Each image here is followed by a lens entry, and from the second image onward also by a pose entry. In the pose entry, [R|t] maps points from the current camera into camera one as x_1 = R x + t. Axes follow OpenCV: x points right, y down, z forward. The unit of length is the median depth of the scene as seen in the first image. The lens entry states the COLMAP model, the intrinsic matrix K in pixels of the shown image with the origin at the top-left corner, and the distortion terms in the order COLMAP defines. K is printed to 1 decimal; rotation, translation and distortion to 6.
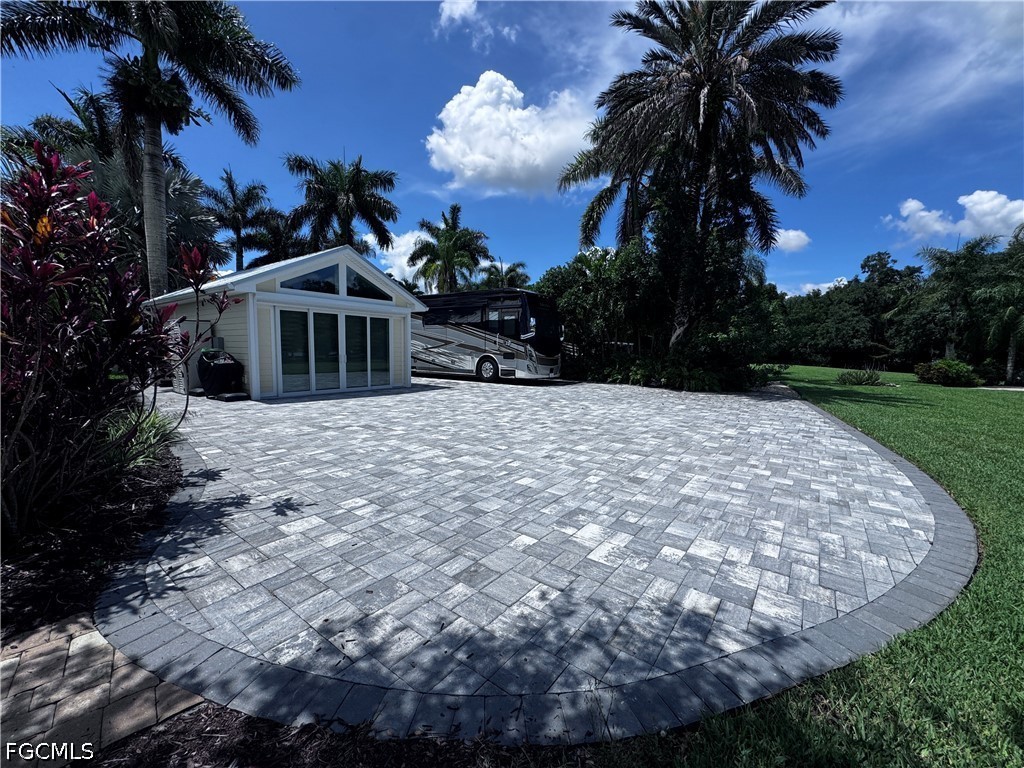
lens RADIAL K [[409.7, 0, 512.0], [0, 409.7, 384.0], [0, 0, 1]] dist [-0.001371, 0.000215]
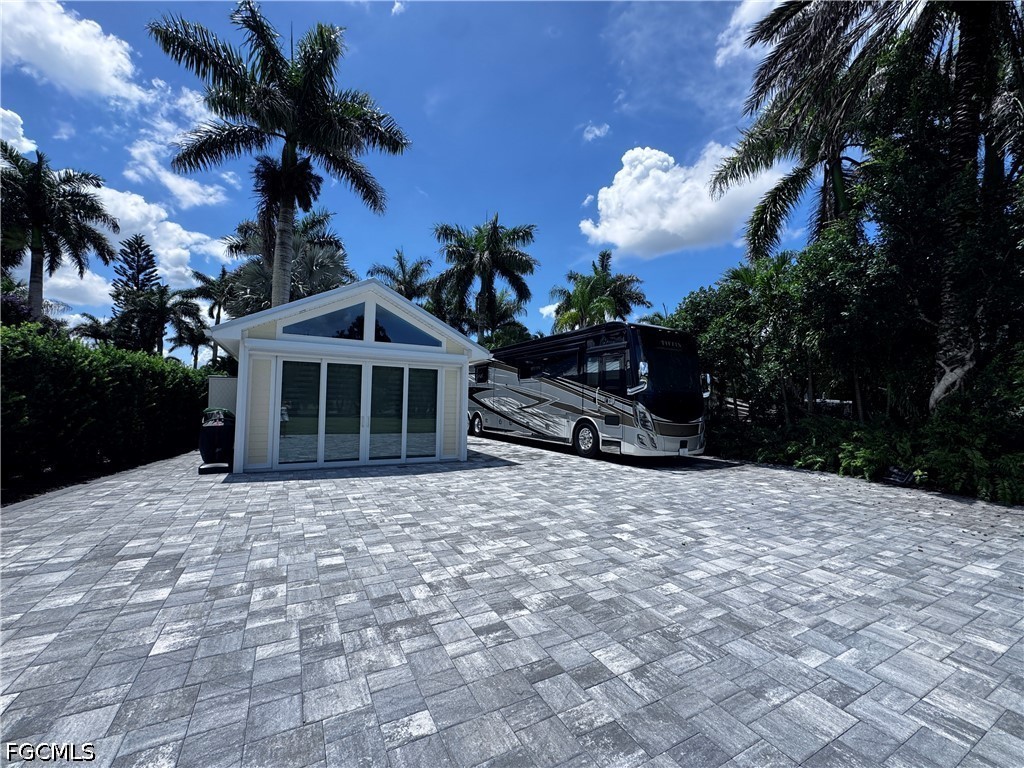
lens RADIAL K [[409.7, 0, 512.0], [0, 409.7, 384.0], [0, 0, 1]] dist [-0.001371, 0.000215]
pose [[0.908743, -0.019481, -0.416902, 0.119688], [-0.039622, 0.990371, -0.132645, -0.030229], [0.415472, 0.137059, 0.899221, 0.307969]]
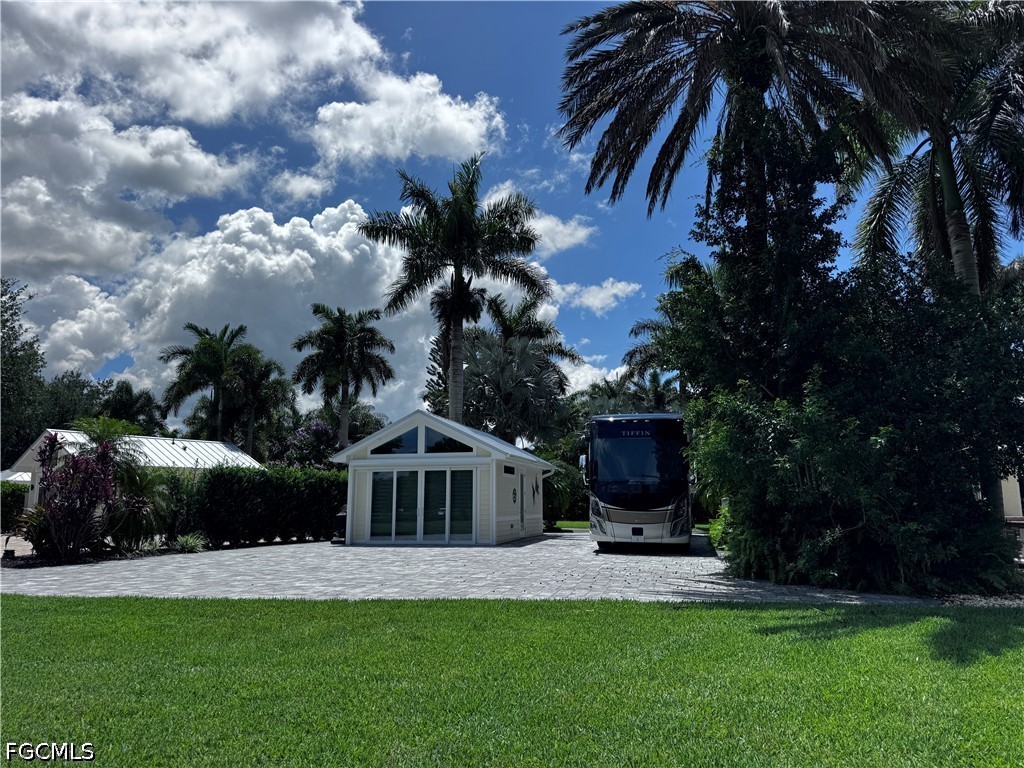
lens RADIAL K [[713.4, 0, 512.0], [0, 713.4, 384.0], [0, 0, 1]] dist [0.001505, -0.000060]
pose [[0.380687, -0.165635, -0.909748, 1.067871], [-0.067345, 0.976248, -0.205924, -0.015030], [0.922248, 0.139660, 0.360490, 0.375203]]
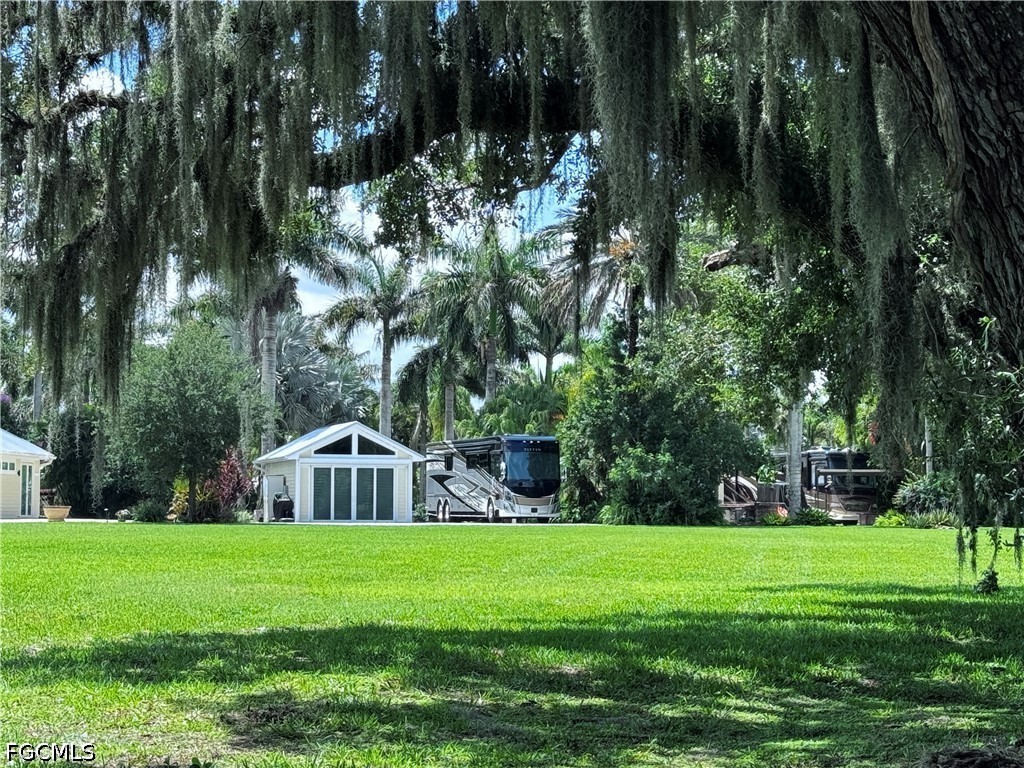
lens RADIAL K [[2266.2, 0, 512.0], [0, 2266.2, 384.0], [0, 0, 1]] dist [-0.021605, -0.025285]
pose [[0.797571, -0.047928, -0.601317, 3.553528], [-0.042927, 0.989802, -0.135829, 0.438096], [0.601695, 0.134146, 0.787380, -3.658512]]
